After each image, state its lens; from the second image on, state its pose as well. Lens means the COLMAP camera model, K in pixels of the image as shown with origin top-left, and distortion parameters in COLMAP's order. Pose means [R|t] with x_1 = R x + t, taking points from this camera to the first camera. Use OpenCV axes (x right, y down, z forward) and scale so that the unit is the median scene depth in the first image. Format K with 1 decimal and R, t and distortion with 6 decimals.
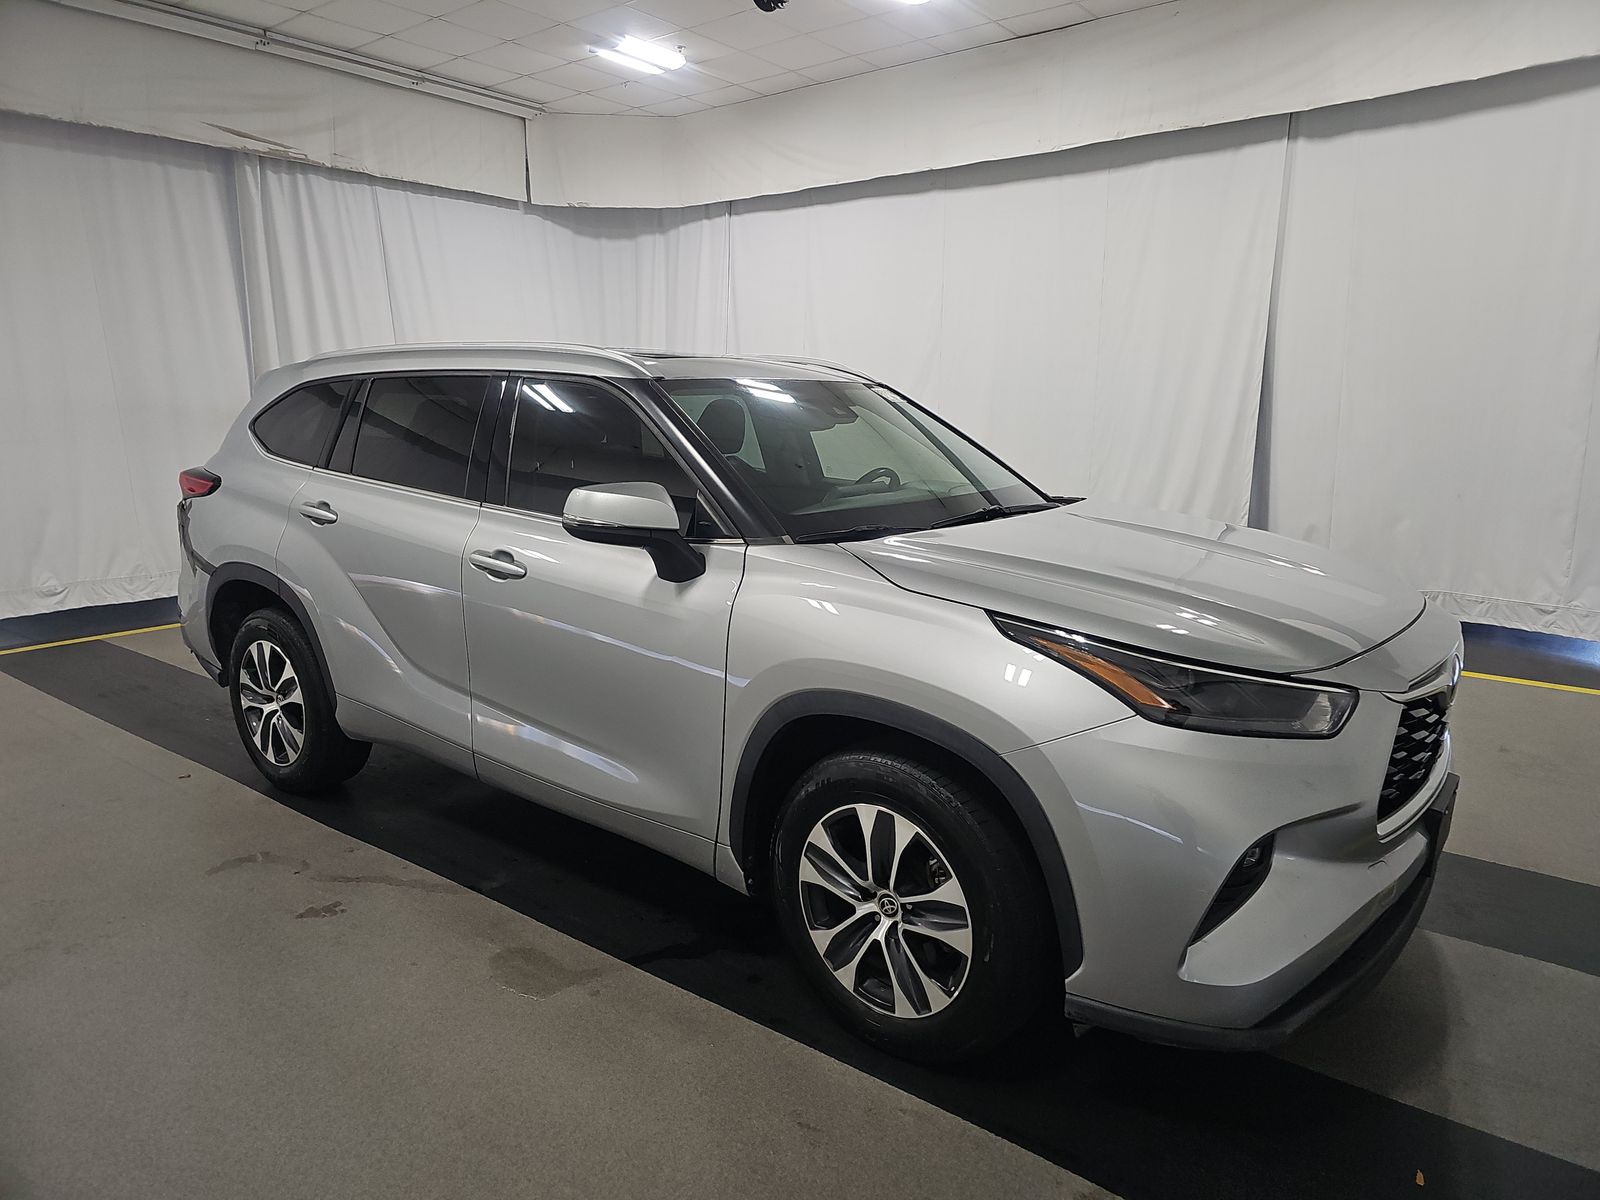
lens RADIAL K [[1070.4, 0, 815.2], [0, 1070.4, 597.7], [0, 0, 1]] dist [0.073515, -0.038011]
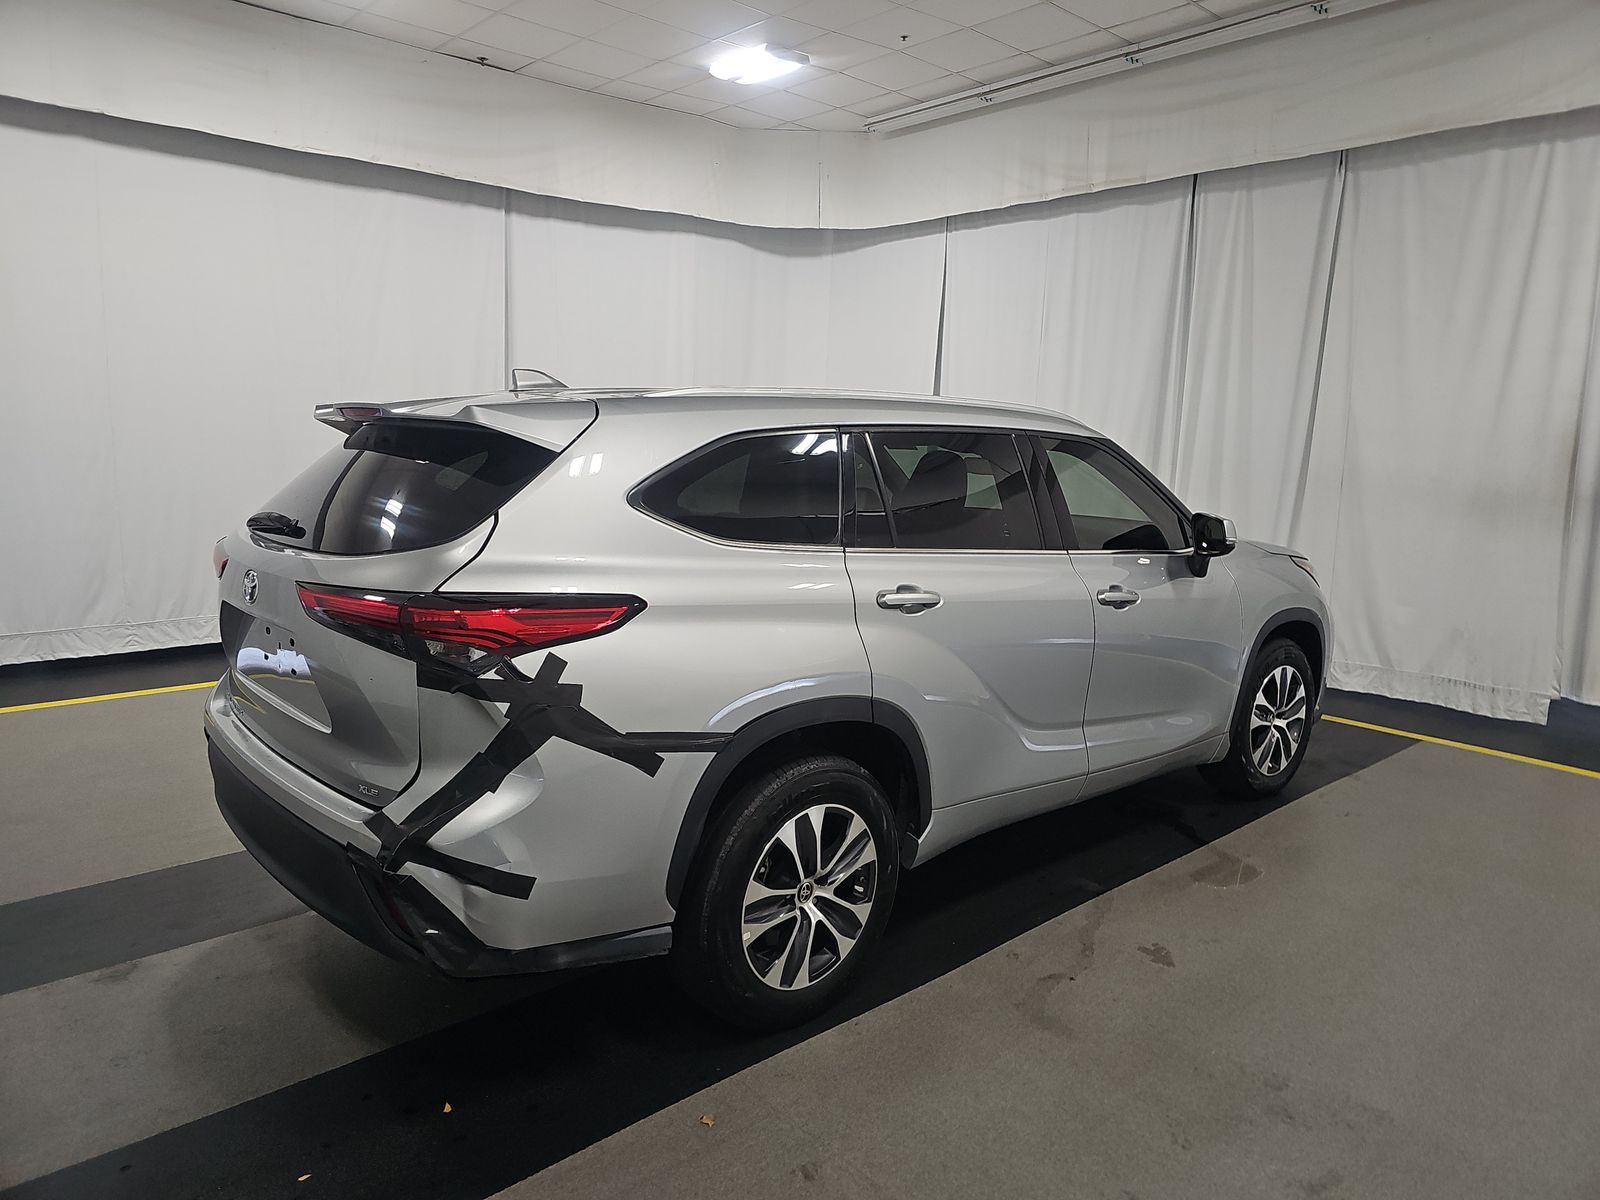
lens RADIAL K [[1070.4, 0, 815.2], [0, 1070.4, 597.7], [0, 0, 1]] dist [0.073515, -0.038011]
pose [[0.149719, -0.146802, 0.977770, -1.312121], [0.153518, 0.980374, 0.123686, -0.198570], [-0.976738, 0.131587, 0.169317, 0.990892]]
